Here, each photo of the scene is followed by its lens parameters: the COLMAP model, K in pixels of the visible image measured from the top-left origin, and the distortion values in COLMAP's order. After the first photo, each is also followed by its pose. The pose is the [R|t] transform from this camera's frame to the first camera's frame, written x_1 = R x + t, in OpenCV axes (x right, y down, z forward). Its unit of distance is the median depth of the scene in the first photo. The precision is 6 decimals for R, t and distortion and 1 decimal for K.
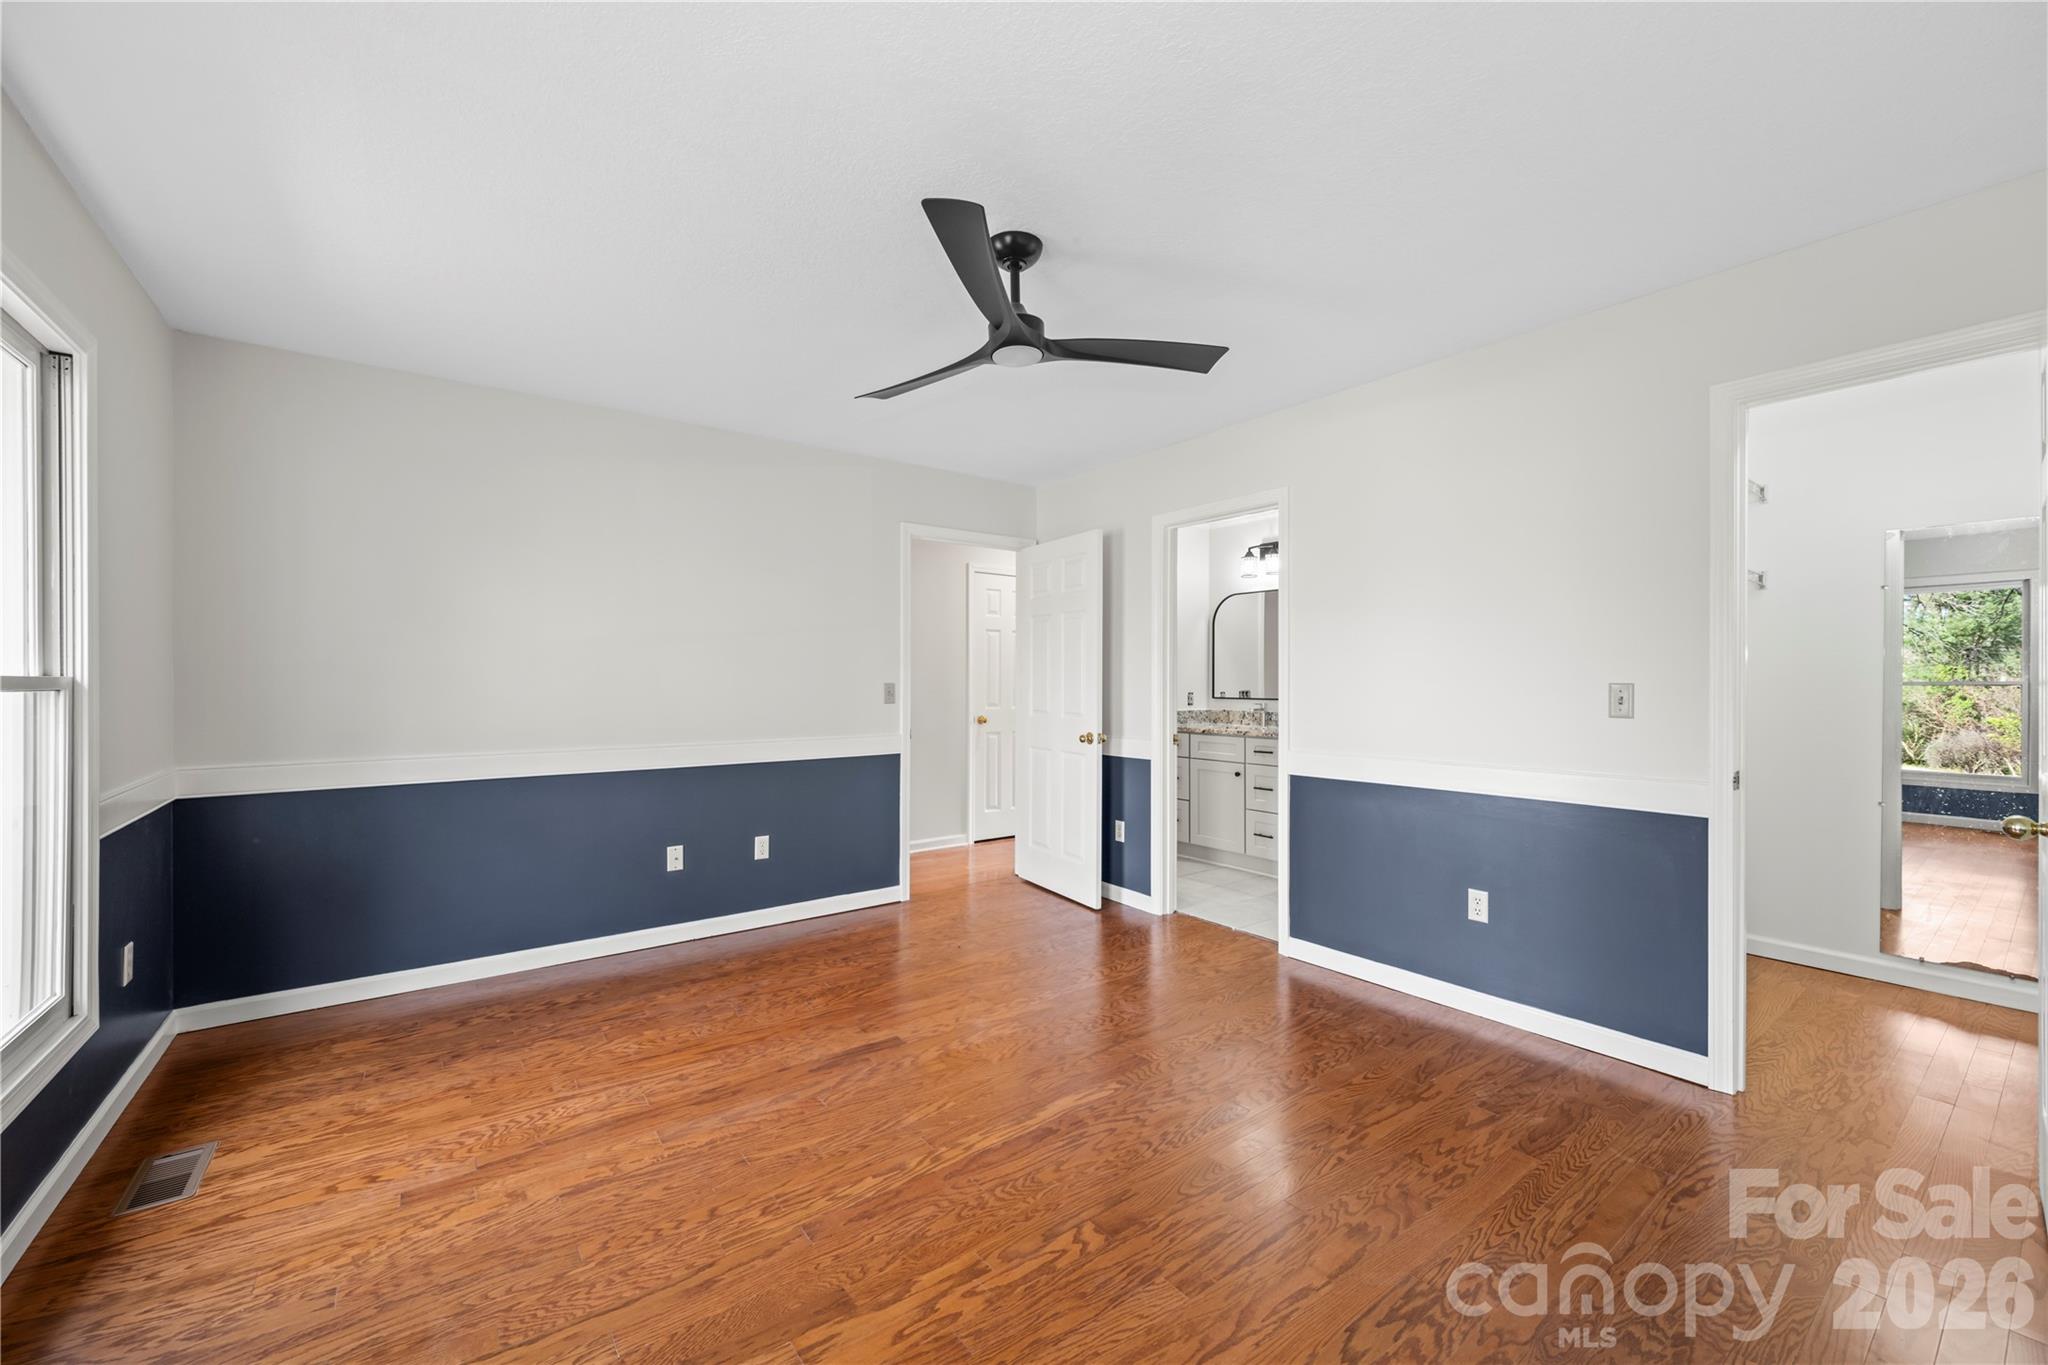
lens RADIAL K [[822.9, 0, 1029.6], [0, 822.9, 680.1], [0, 0, 1]] dist [-0.003838, -0.000117]
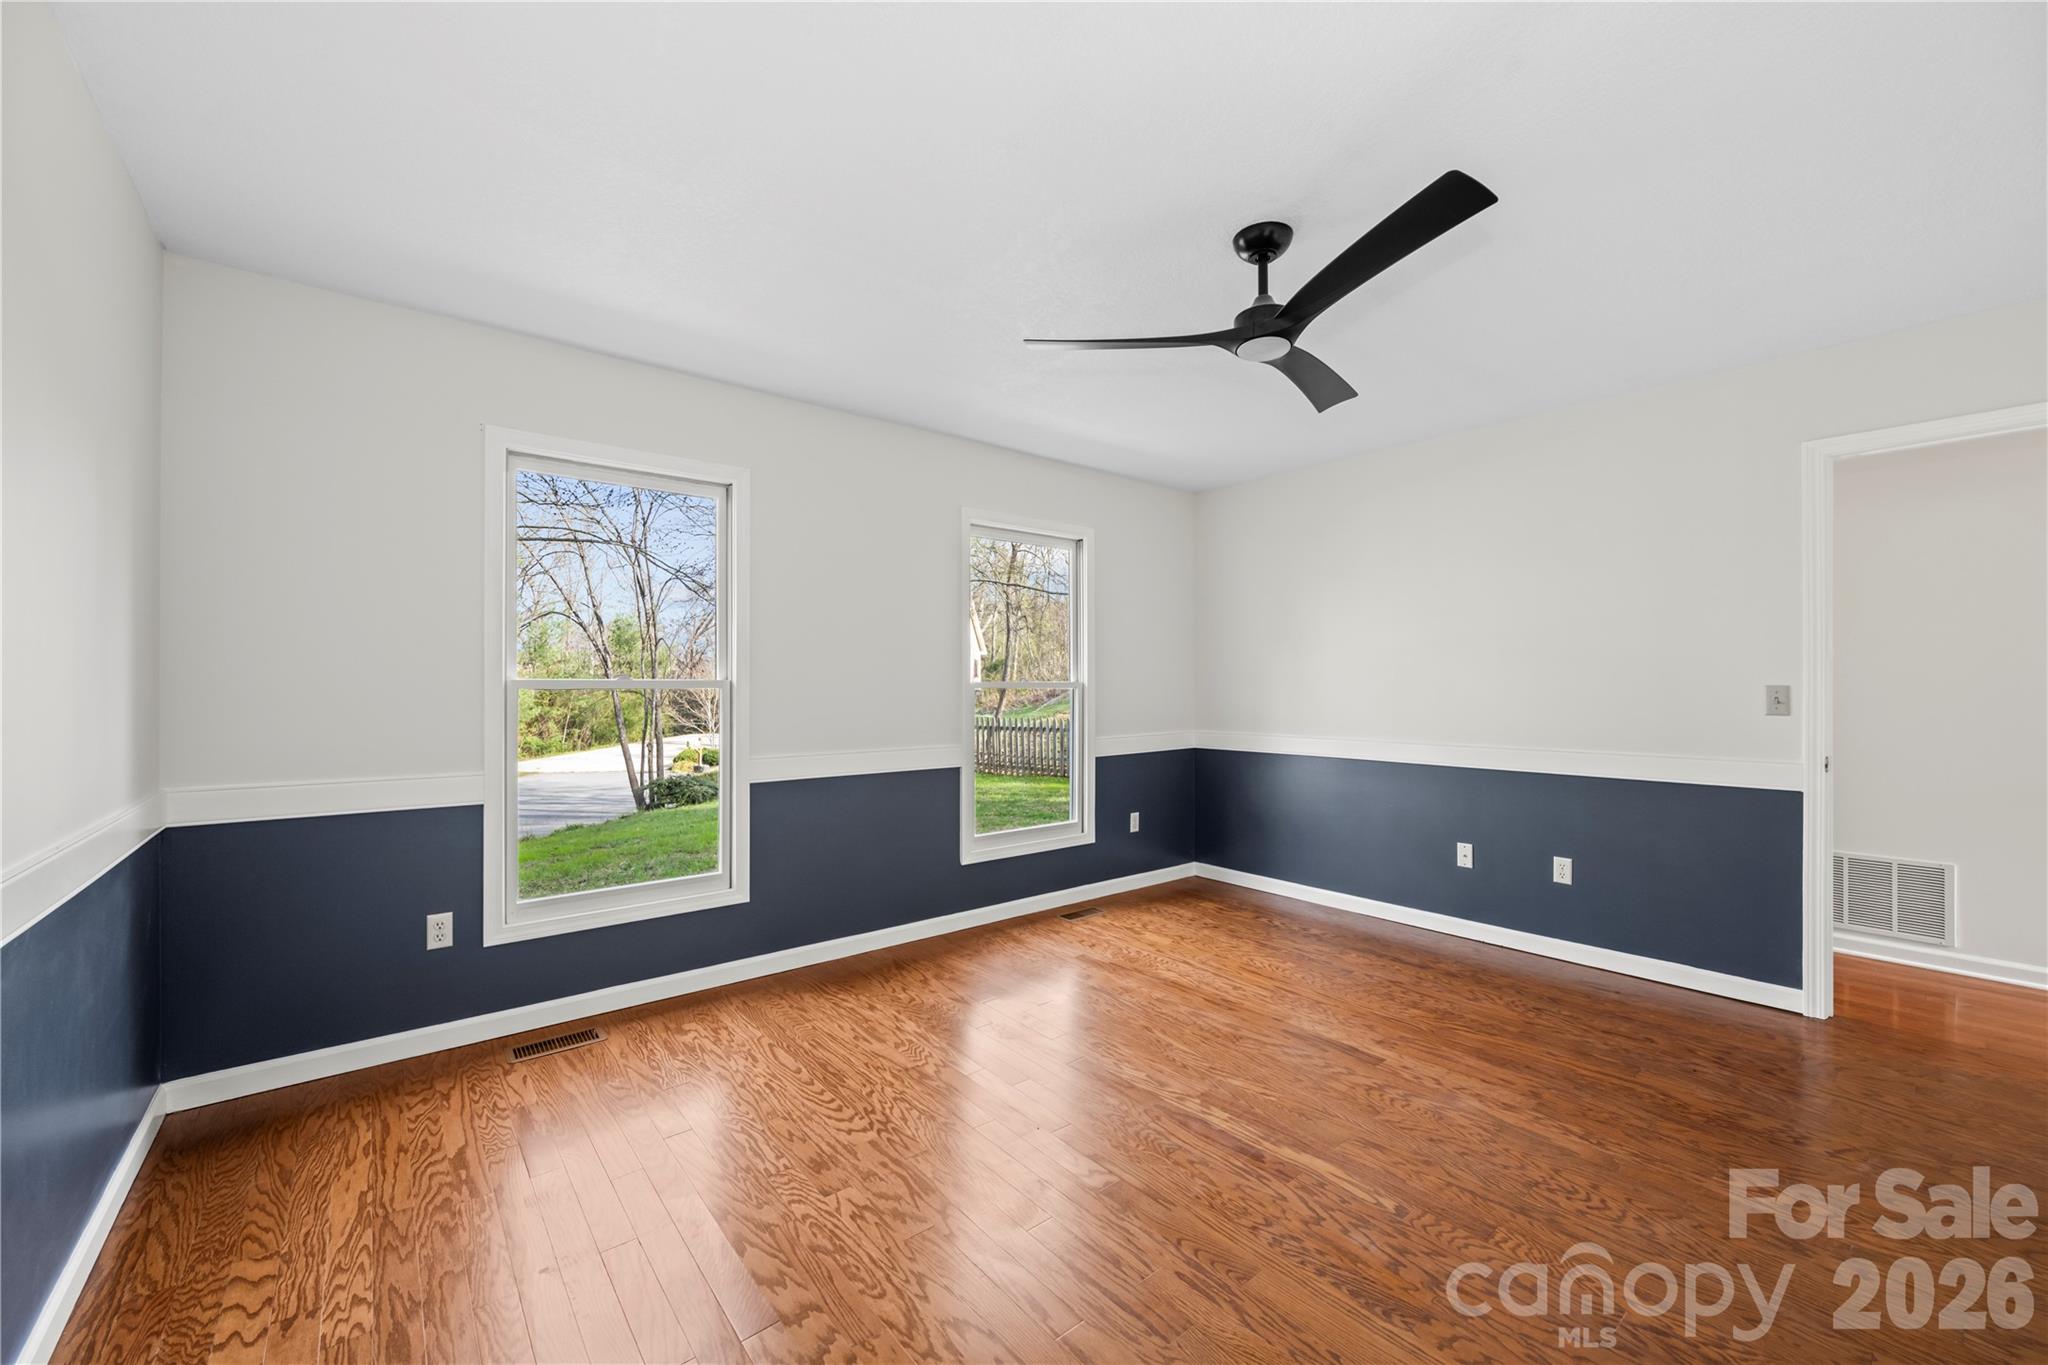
lens RADIAL K [[822.9, 0, 1027.7], [0, 822.9, 682.9], [0, 0, 1]] dist [-0.003838, -0.000117]
pose [[0.019124, -0.000135, -0.999817, 0.780298], [0.003525, 0.999994, -0.000067, -0.001078], [0.999811, -0.003523, 0.019125, 0.576188]]
